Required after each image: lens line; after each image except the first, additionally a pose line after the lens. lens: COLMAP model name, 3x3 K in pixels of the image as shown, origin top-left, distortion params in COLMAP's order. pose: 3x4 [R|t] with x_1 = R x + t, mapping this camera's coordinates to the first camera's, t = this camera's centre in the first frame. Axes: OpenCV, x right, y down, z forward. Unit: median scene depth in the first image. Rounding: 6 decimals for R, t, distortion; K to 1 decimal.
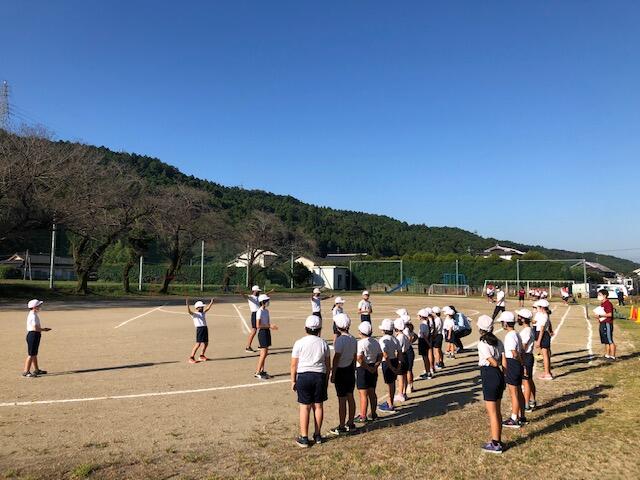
lens RADIAL K [[513.6, 0, 320.0], [0, 513.6, 240.0], [0, 0, 1]] dist [0.095074, -0.165443]
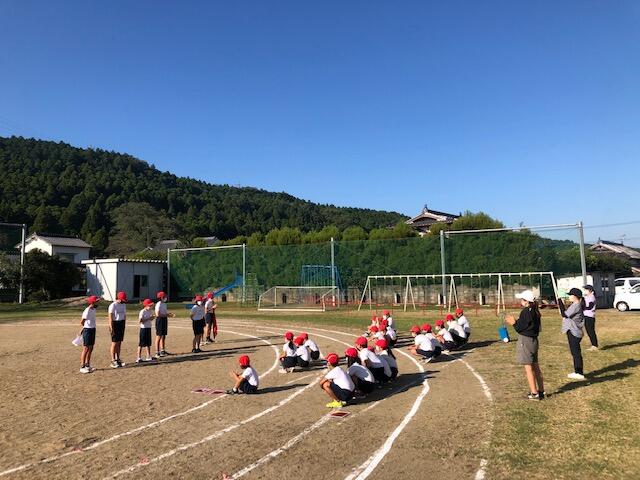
lens RADIAL K [[513.6, 0, 320.0], [0, 513.6, 240.0], [0, 0, 1]] dist [0.095074, -0.165443]
pose [[0.997910, -0.030976, -0.056718, 0.262717], [0.030509, 0.999493, -0.009078, 0.041601], [0.056970, 0.007328, 0.998349, 0.453881]]
